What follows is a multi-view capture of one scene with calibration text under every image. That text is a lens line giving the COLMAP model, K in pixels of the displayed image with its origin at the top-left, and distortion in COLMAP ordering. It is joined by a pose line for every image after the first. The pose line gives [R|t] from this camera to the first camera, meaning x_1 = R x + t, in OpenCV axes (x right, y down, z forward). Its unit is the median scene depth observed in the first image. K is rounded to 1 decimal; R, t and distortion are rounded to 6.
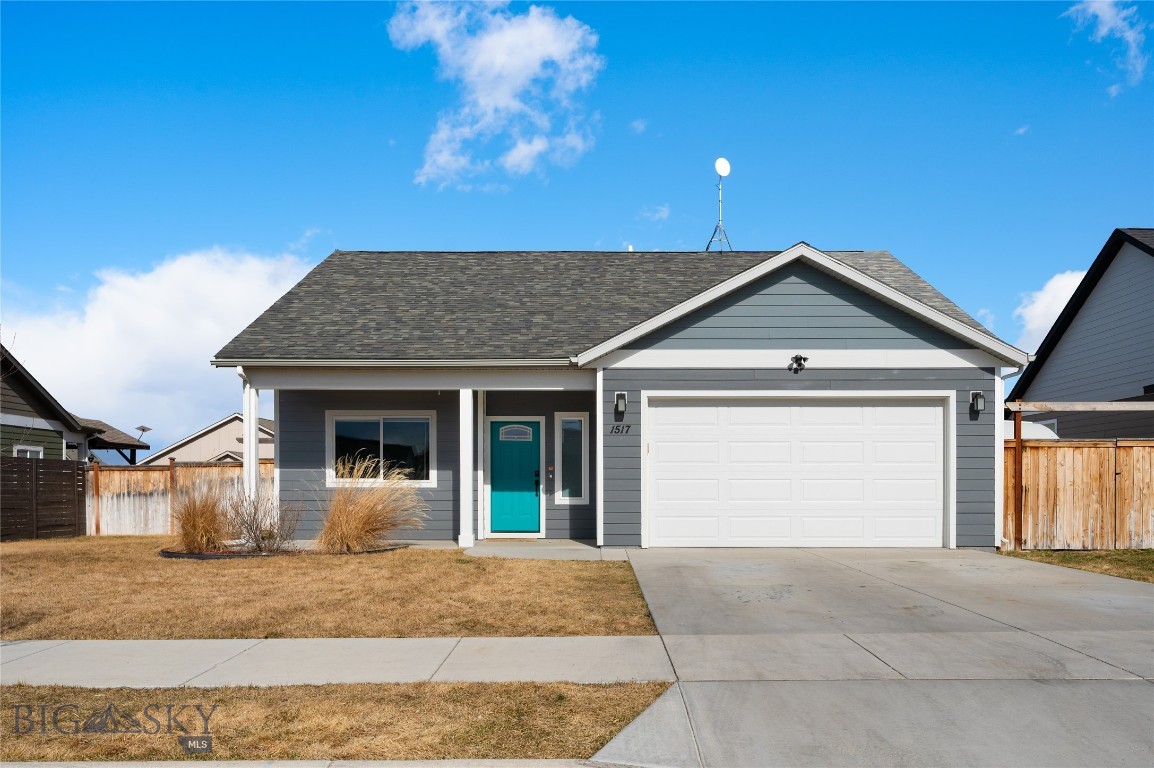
lens RADIAL K [[934.6, 0, 577.0], [0, 934.6, 384.0], [0, 0, 1]] dist [-0.001624, -0.002841]
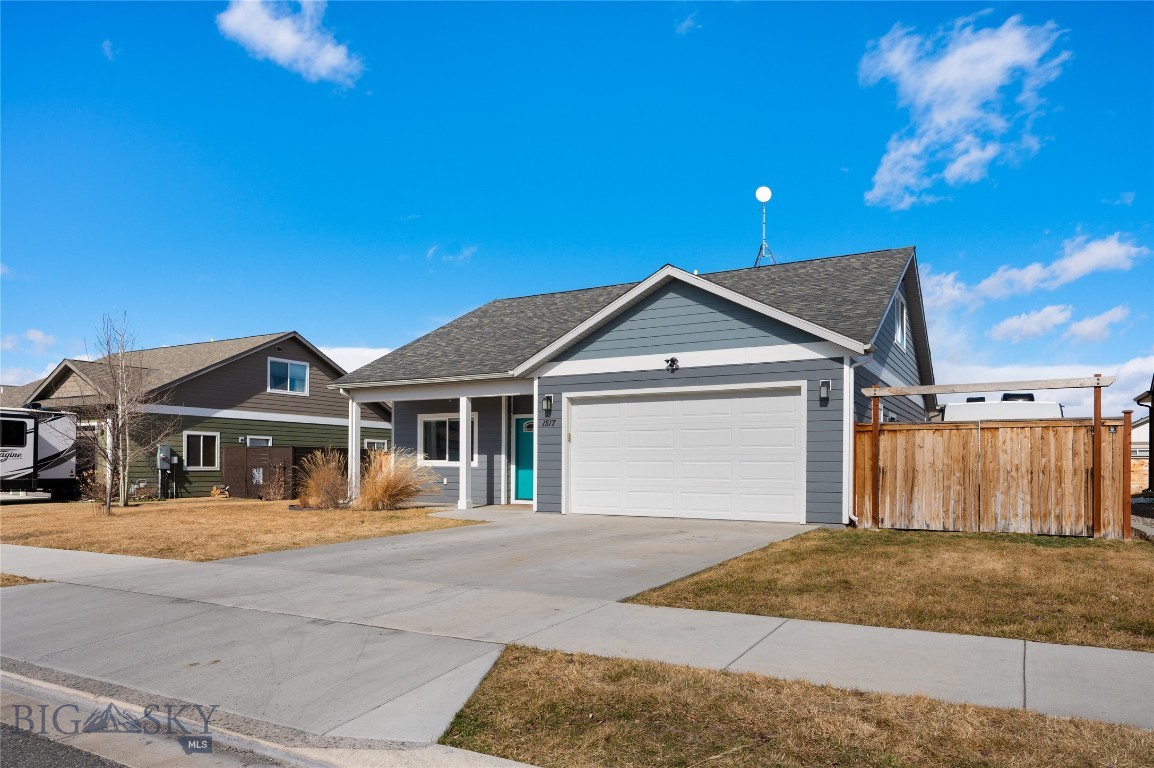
lens RADIAL K [[743.8, 0, 577.0], [0, 743.8, 384.0], [0, 0, 1]] dist [0.001764, -0.000119]
pose [[0.875881, -0.049573, -0.479974, 0.585071], [0.049163, 0.998700, -0.013433, 0.009655], [0.480016, -0.011831, 0.877180, 0.101137]]
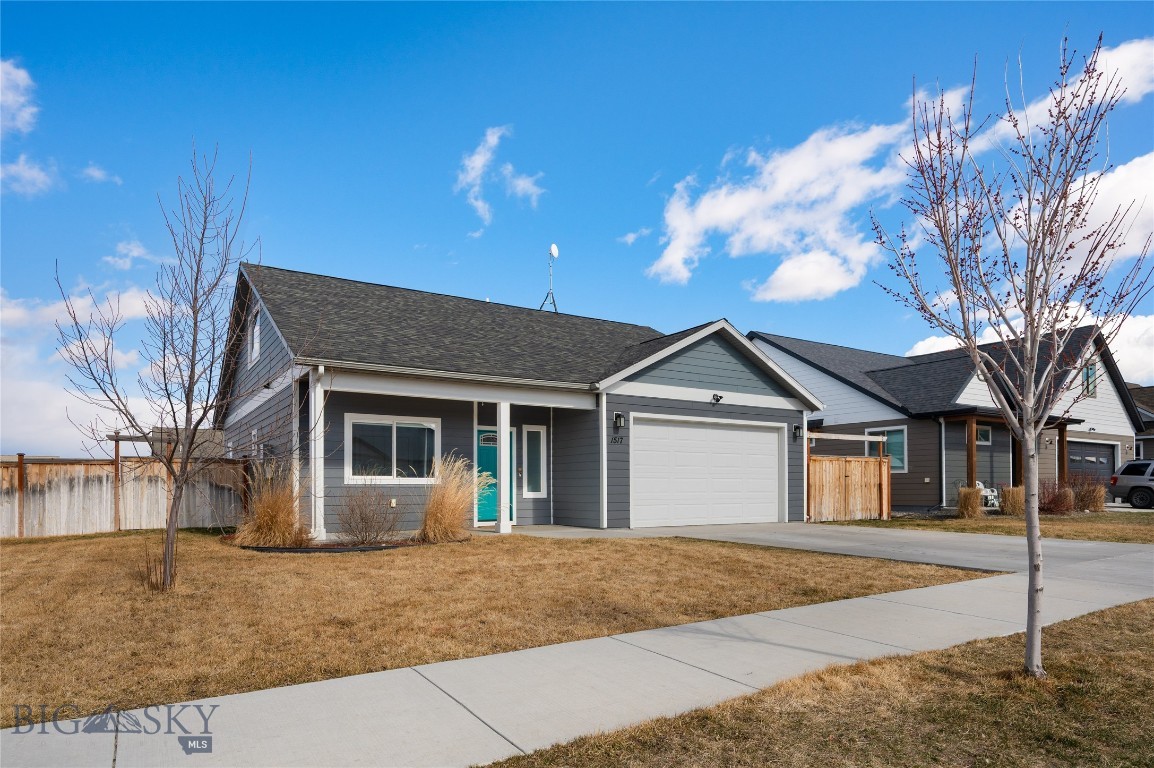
lens RADIAL K [[707.8, 0, 573.2], [0, 707.8, 394.9], [0, 0, 1]] dist [-0.001255, -0.000326]
pose [[0.832132, 0.071718, 0.549920, -0.565515], [-0.057643, 0.997417, -0.042854, 0.031063], [-0.551573, 0.003961, 0.834117, 0.189942]]
